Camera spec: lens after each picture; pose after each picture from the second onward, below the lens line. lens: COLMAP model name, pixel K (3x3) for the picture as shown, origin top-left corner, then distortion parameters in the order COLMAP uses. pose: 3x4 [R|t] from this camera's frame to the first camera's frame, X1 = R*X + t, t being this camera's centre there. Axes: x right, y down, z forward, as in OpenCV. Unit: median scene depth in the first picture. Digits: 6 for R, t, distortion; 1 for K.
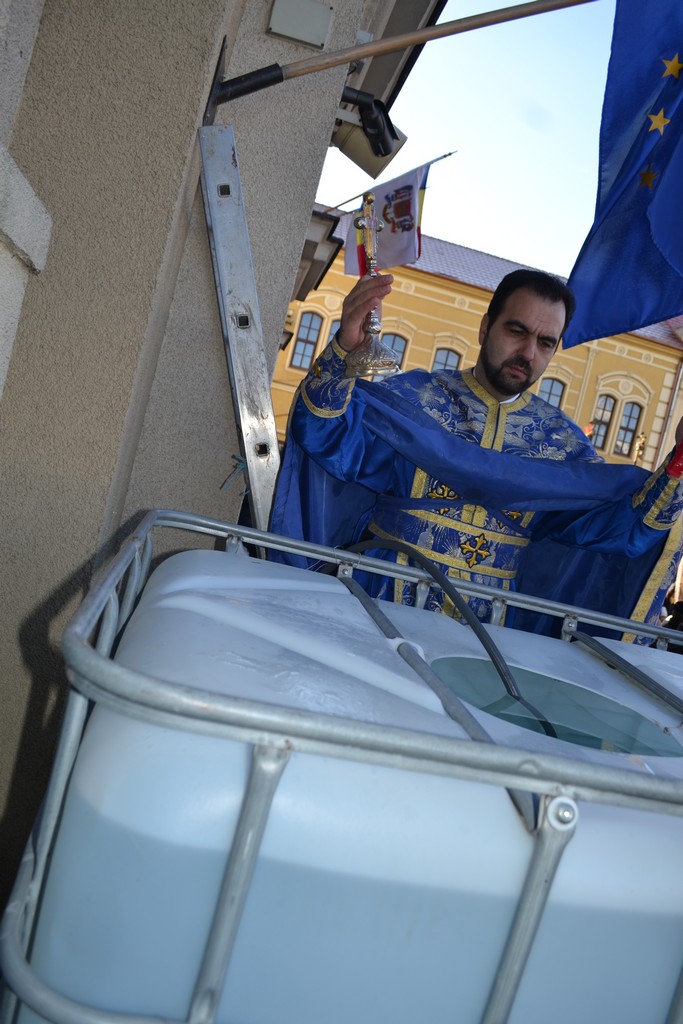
lens RADIAL K [[819.2, 0, 345.9], [0, 819.2, 513.5], [0, 0, 1]] dist [-0.088991, 0.028271]
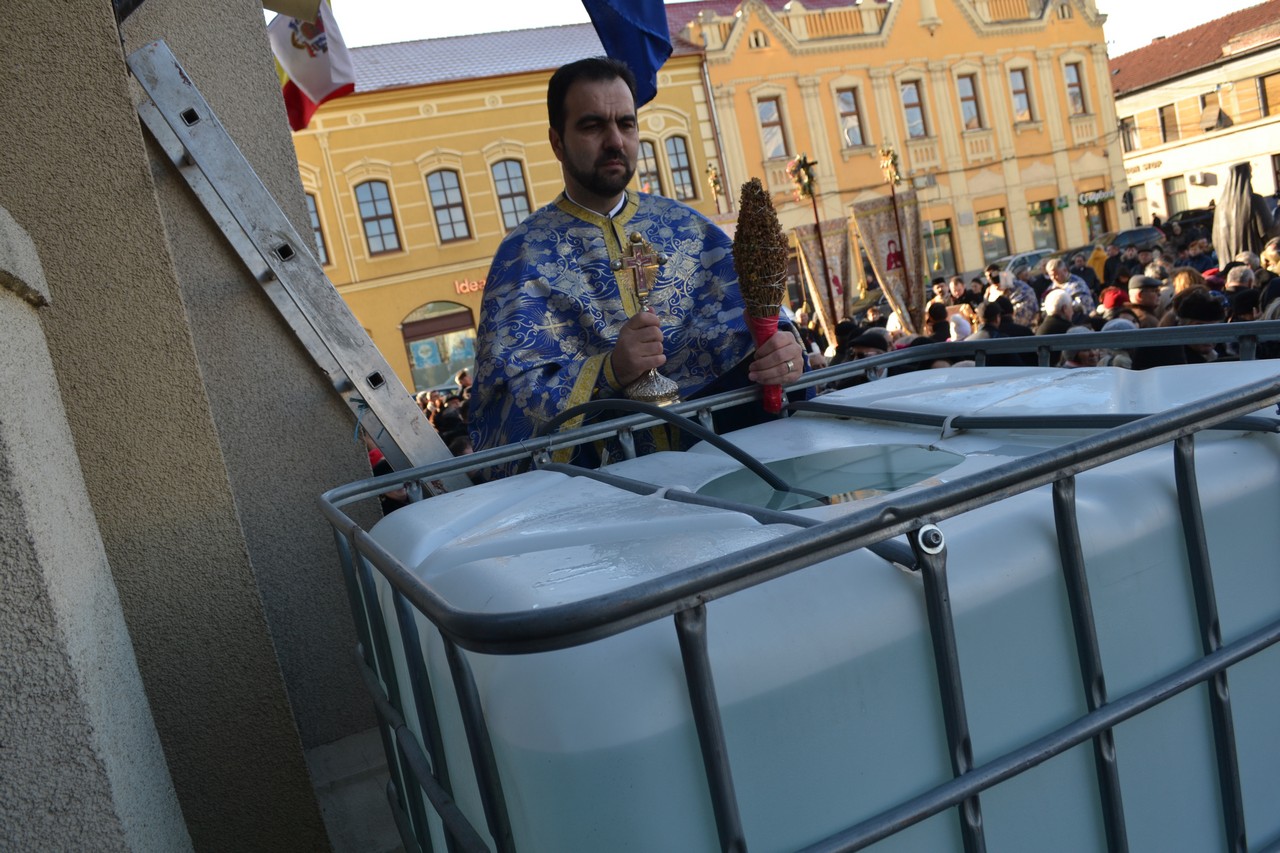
lens RADIAL K [[1024.0, 0, 646.2], [0, 1024.0, 420.1], [0, 0, 1]] dist [-0.088991, 0.028271]
pose [[0.868819, -0.454134, 0.197271, -0.072713], [0.441757, 0.890922, 0.105396, -0.024556], [-0.223617, -0.004424, 0.974667, -0.073872]]
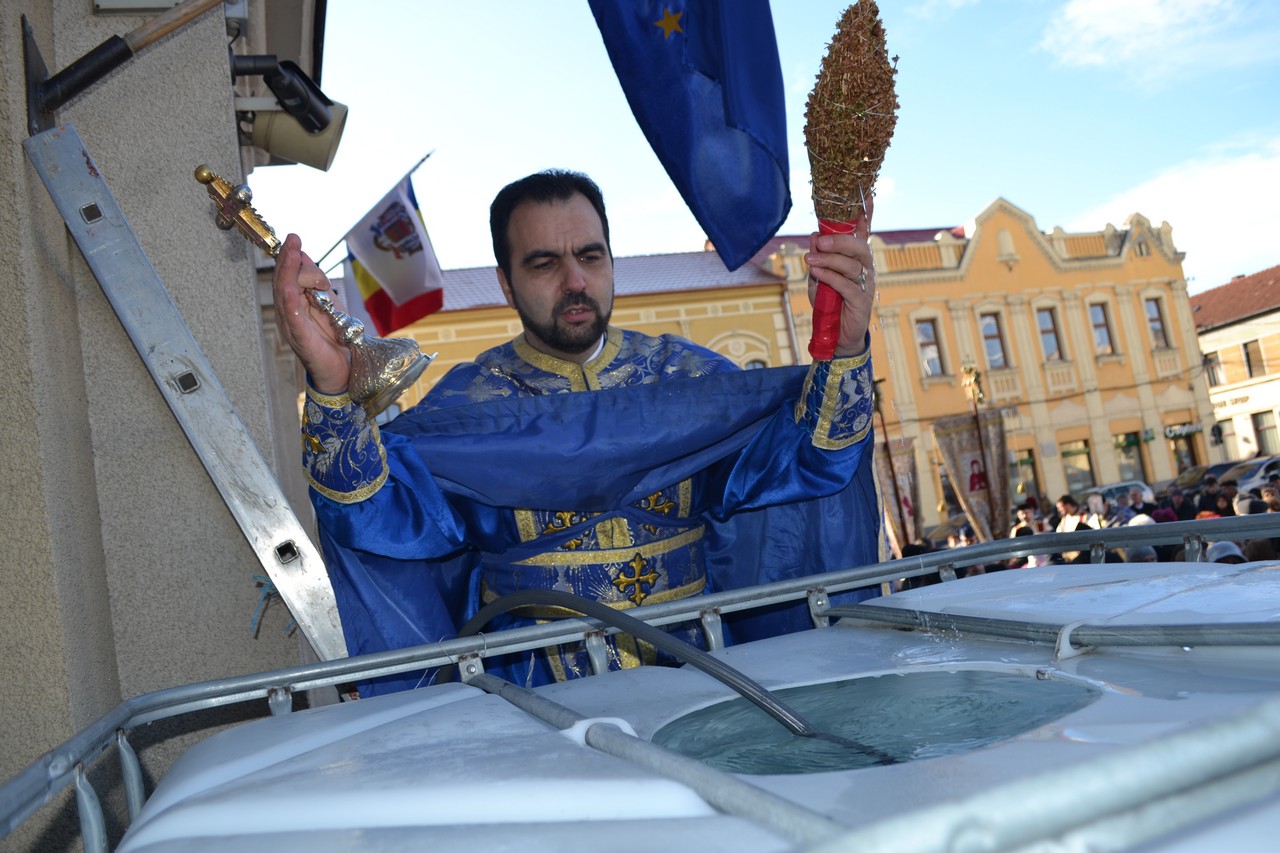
lens RADIAL K [[1024.0, 0, 641.3], [0, 1024.0, 419.1], [0, 0, 1]] dist [-0.088991, 0.028271]
pose [[0.901691, -0.374534, 0.216048, 0.014590], [0.405737, 0.905619, -0.123417, 0.033567], [-0.149433, 0.198943, 0.968551, 0.136468]]
